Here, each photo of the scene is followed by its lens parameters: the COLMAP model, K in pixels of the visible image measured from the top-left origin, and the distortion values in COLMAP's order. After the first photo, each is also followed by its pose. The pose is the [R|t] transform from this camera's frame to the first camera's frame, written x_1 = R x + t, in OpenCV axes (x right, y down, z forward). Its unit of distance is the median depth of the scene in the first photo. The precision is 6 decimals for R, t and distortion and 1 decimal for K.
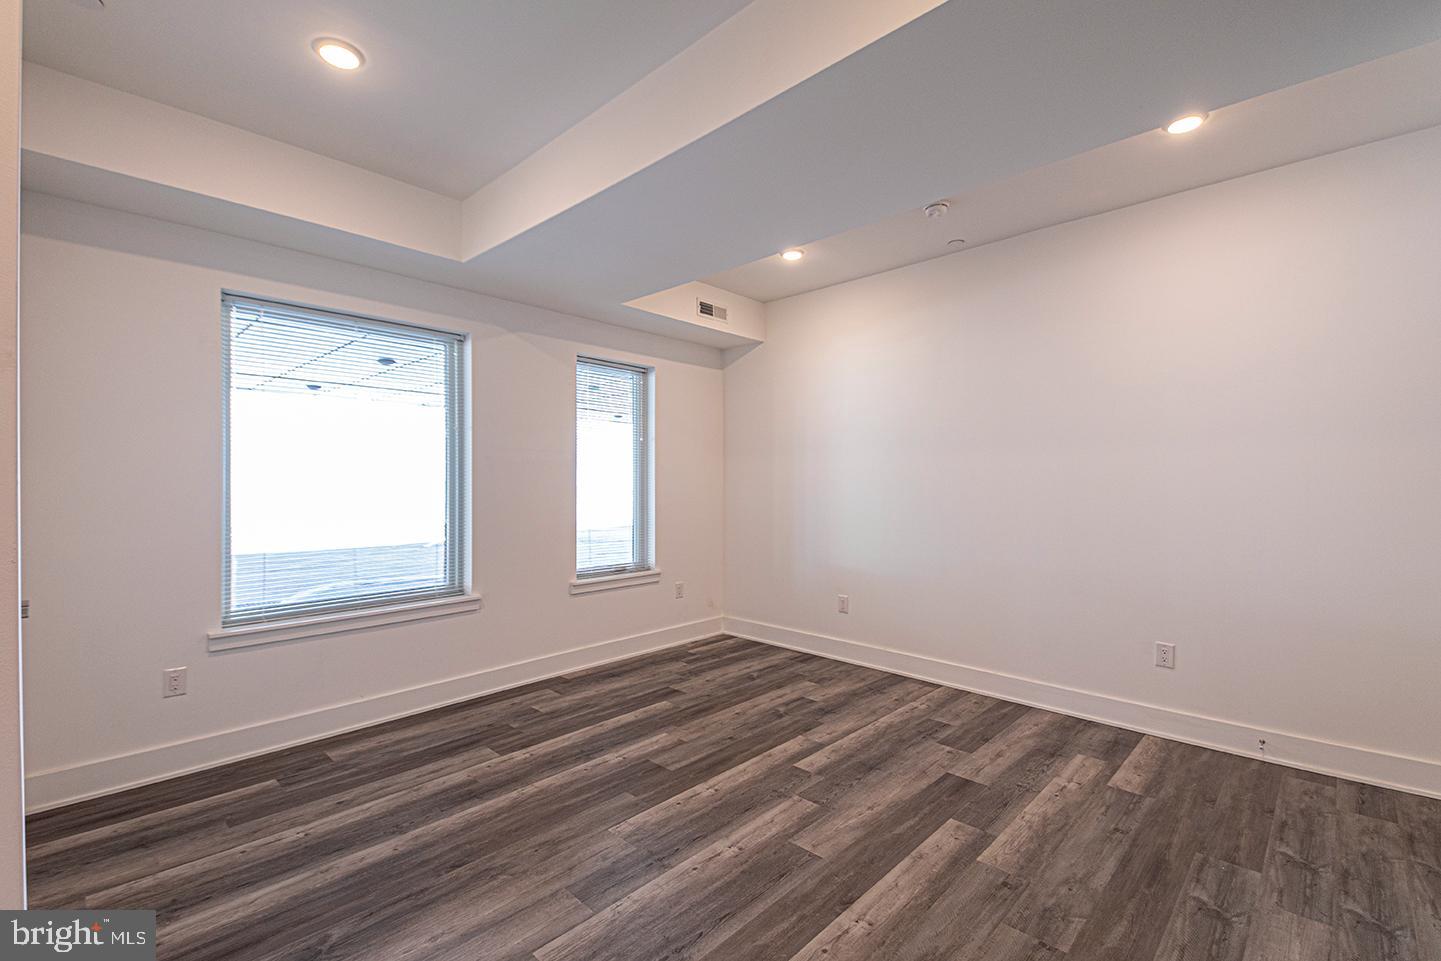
lens RADIAL K [[628.1, 0, 718.9], [0, 628.1, 477.2], [0, 0, 1]] dist [0.085527, -0.045820]
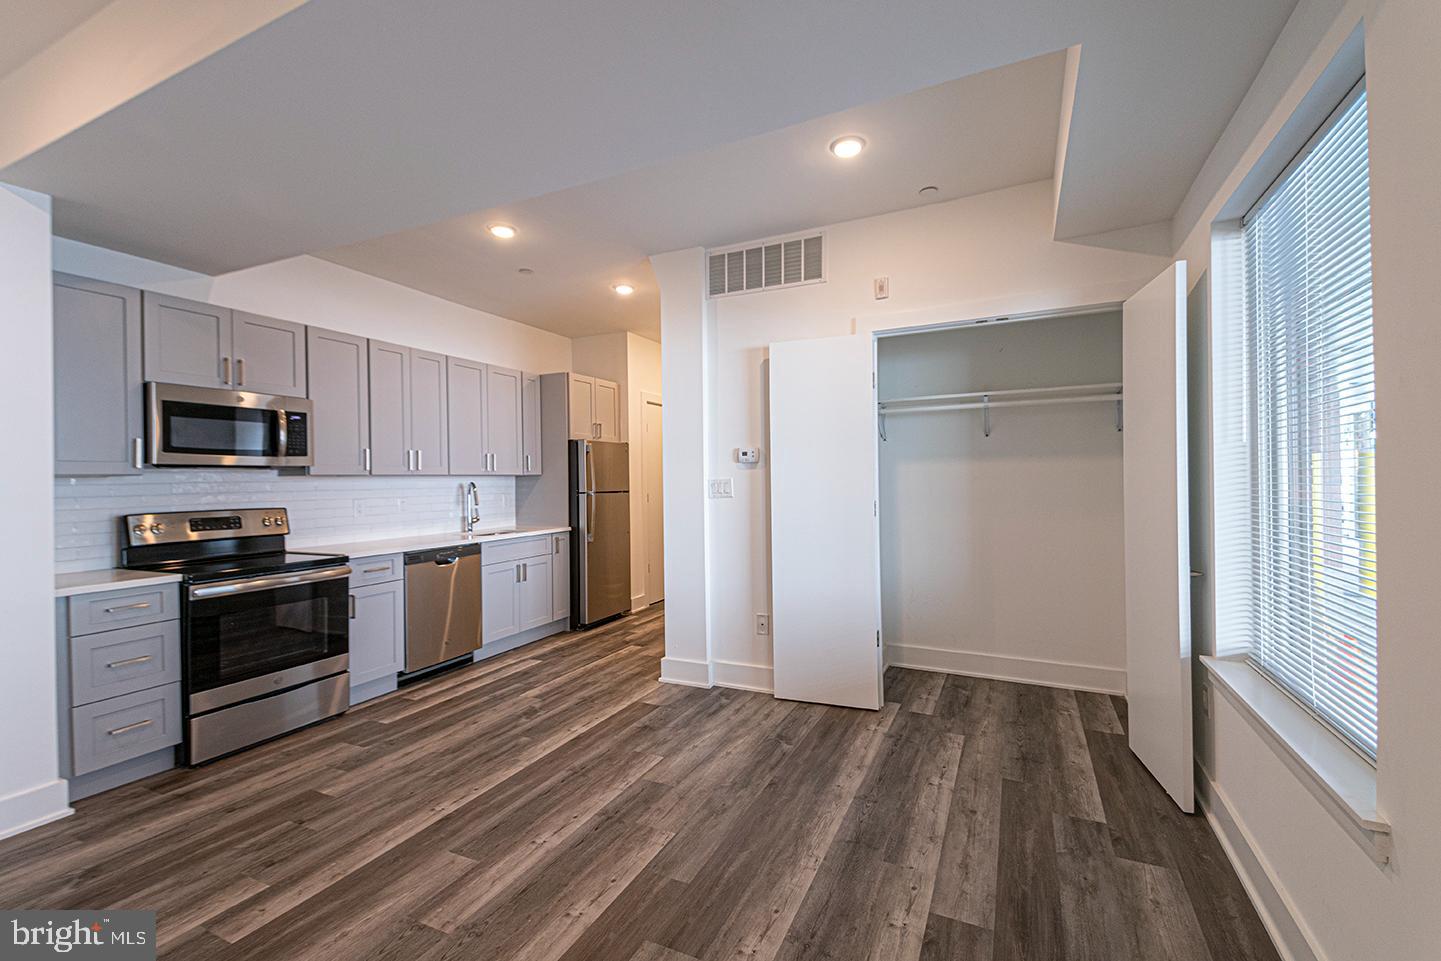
lens RADIAL K [[618.3, 0, 725.0], [0, 618.3, 479.3], [0, 0, 1]] dist [0.085581, -0.046893]
pose [[-0.947699, 0.014179, -0.318850, 0.043357], [0.017886, 0.999802, -0.008704, 0.013996], [0.318663, -0.013952, -0.947765, 1.522513]]
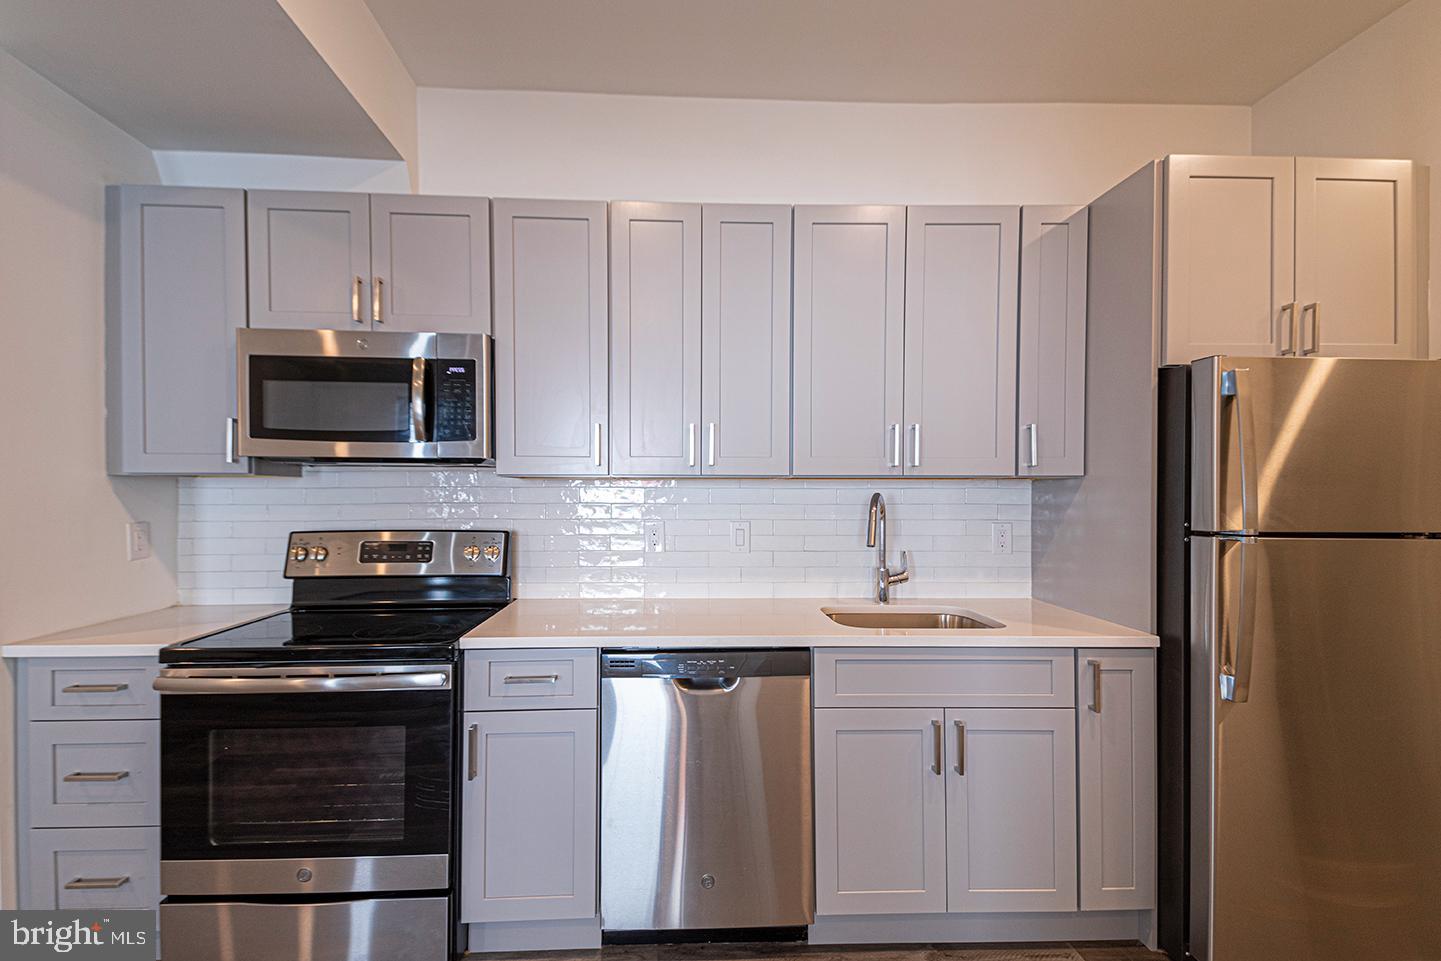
lens RADIAL K [[630.9, 0, 730.5], [0, 630.9, 491.6], [0, 0, 1]] dist [0.083554, -0.044879]
pose [[-0.721515, -0.002753, 0.692393, -0.227356], [-0.008554, 0.999951, -0.004938, -0.000656], [-0.692346, -0.009485, -0.721504, 0.434663]]
